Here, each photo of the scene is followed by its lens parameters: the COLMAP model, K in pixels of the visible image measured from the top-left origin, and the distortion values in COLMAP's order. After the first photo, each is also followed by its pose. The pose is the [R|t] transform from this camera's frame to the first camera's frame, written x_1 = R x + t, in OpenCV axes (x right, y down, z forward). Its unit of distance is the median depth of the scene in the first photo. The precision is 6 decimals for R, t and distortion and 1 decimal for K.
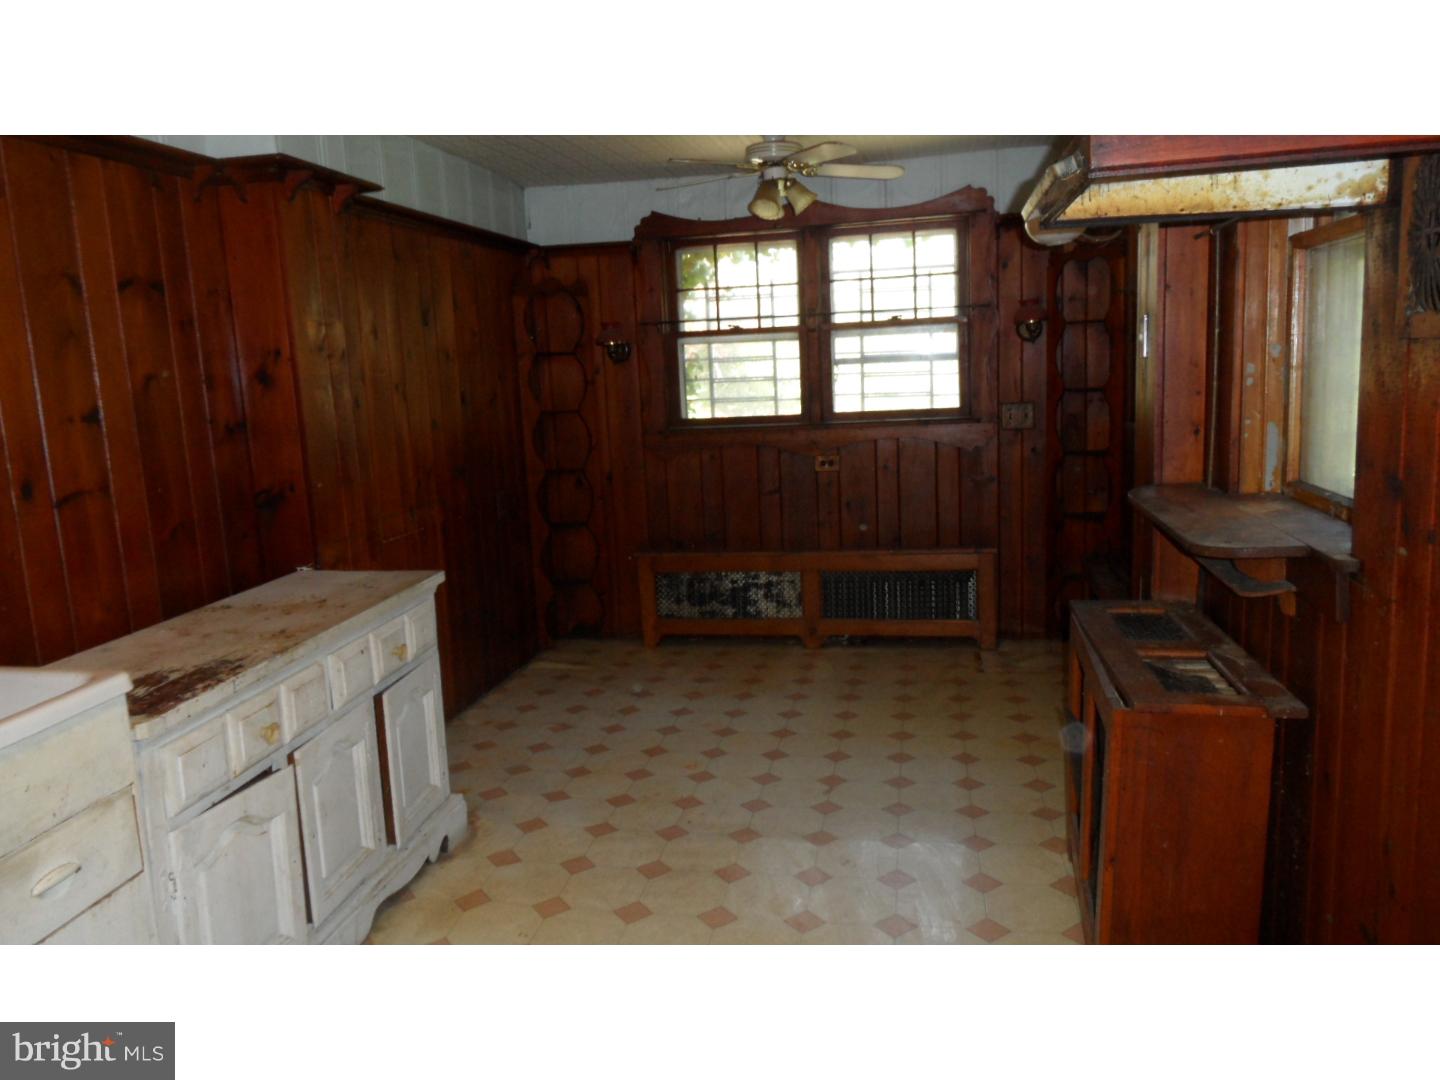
lens RADIAL K [[1080.1, 0, 718.4], [0, 1080.1, 533.2], [0, 0, 1]] dist [-0.005084, 0.010506]
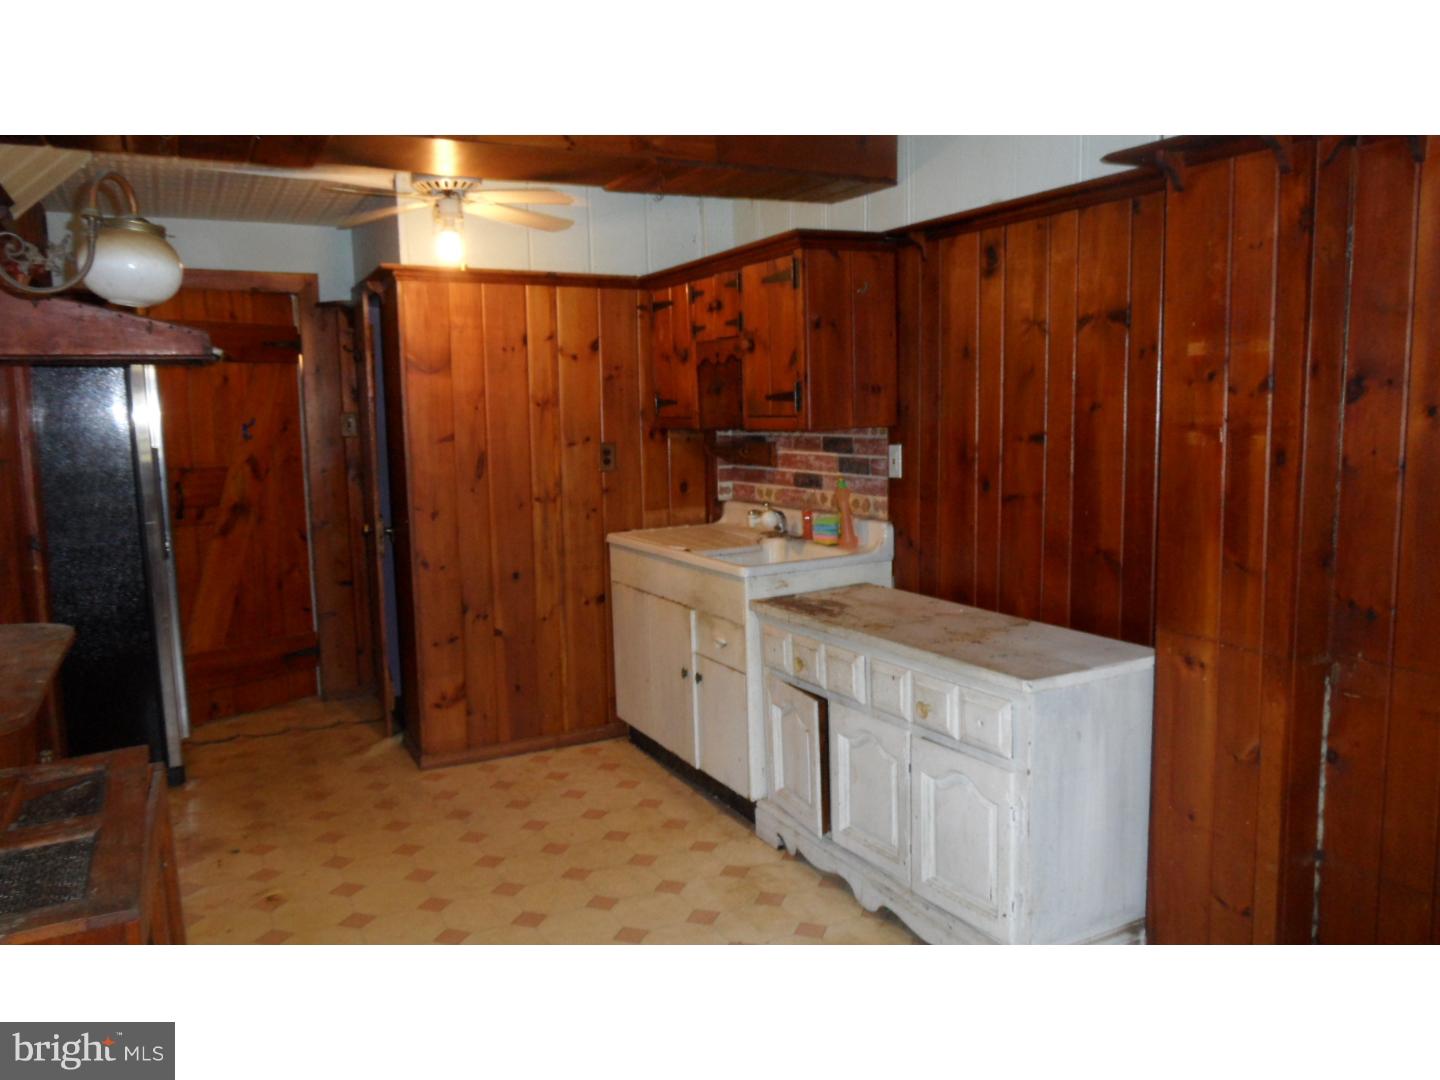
lens RADIAL K [[1080.1, 0, 718.4], [0, 1080.1, 533.2], [0, 0, 1]] dist [-0.005084, 0.010506]
pose [[-0.790707, 0.134364, -0.597267, 0.357919], [-0.043787, 0.960706, 0.274094, -0.263102], [0.610626, 0.242881, -0.753753, 1.409621]]
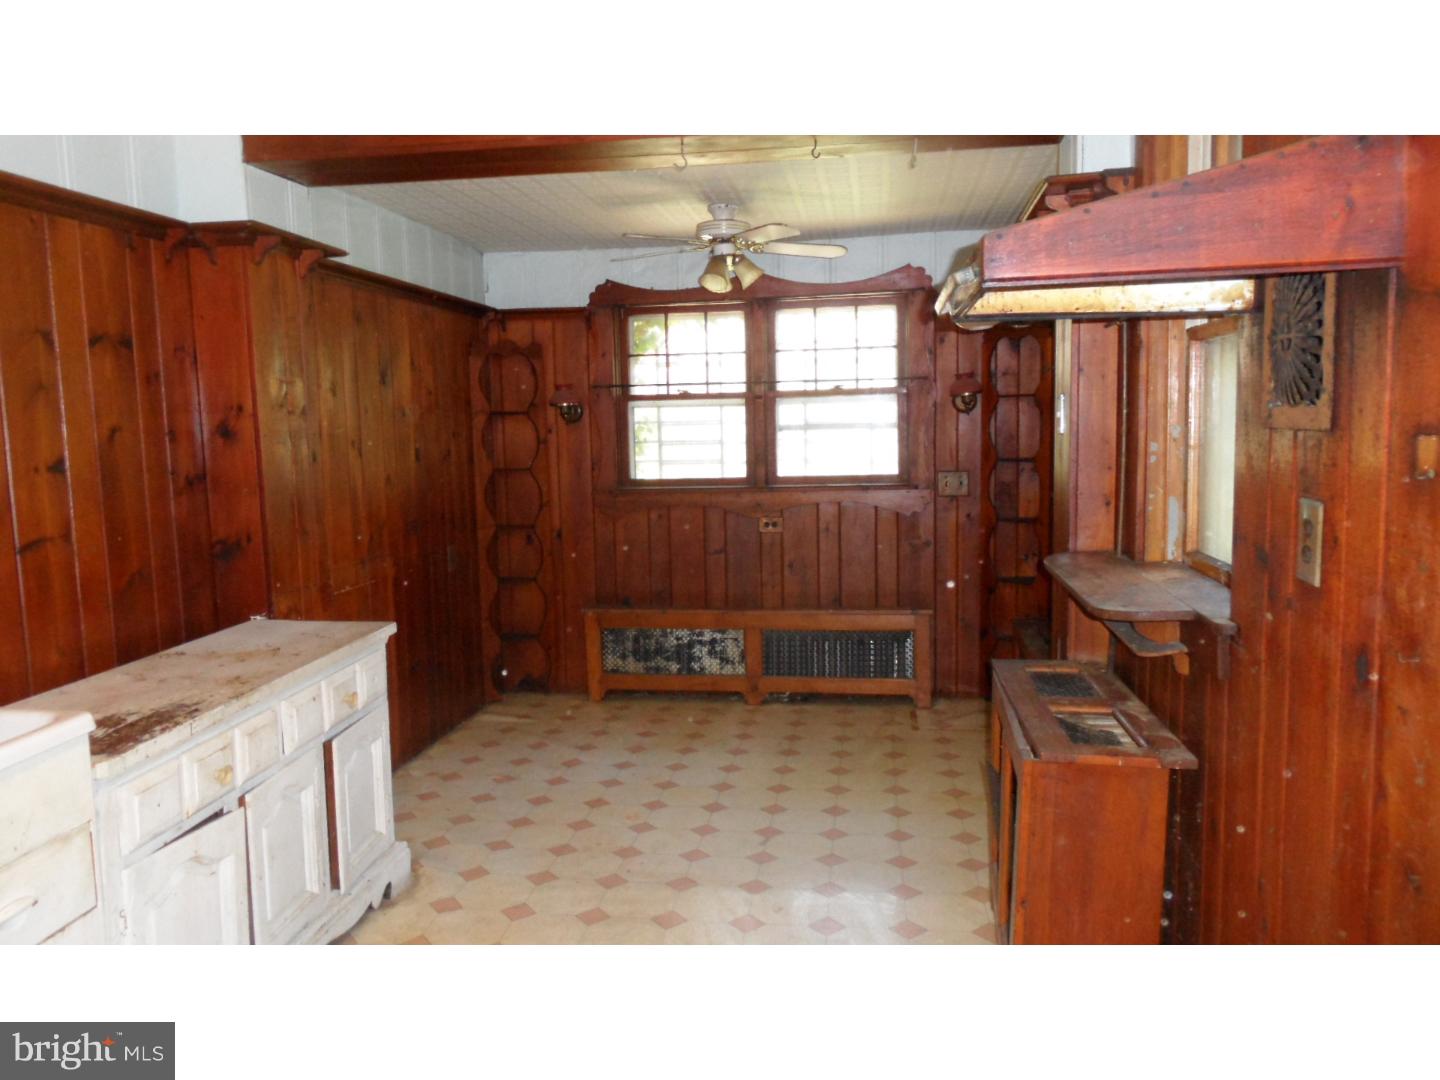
lens RADIAL K [[1080.1, 0, 718.4], [0, 1080.1, 533.2], [0, 0, 1]] dist [-0.005084, 0.010506]
pose [[0.998727, 0.019971, 0.046326, 0.004538], [-0.017440, 0.998366, -0.054409, 0.000850], [-0.047337, 0.053532, 0.997443, -0.048274]]
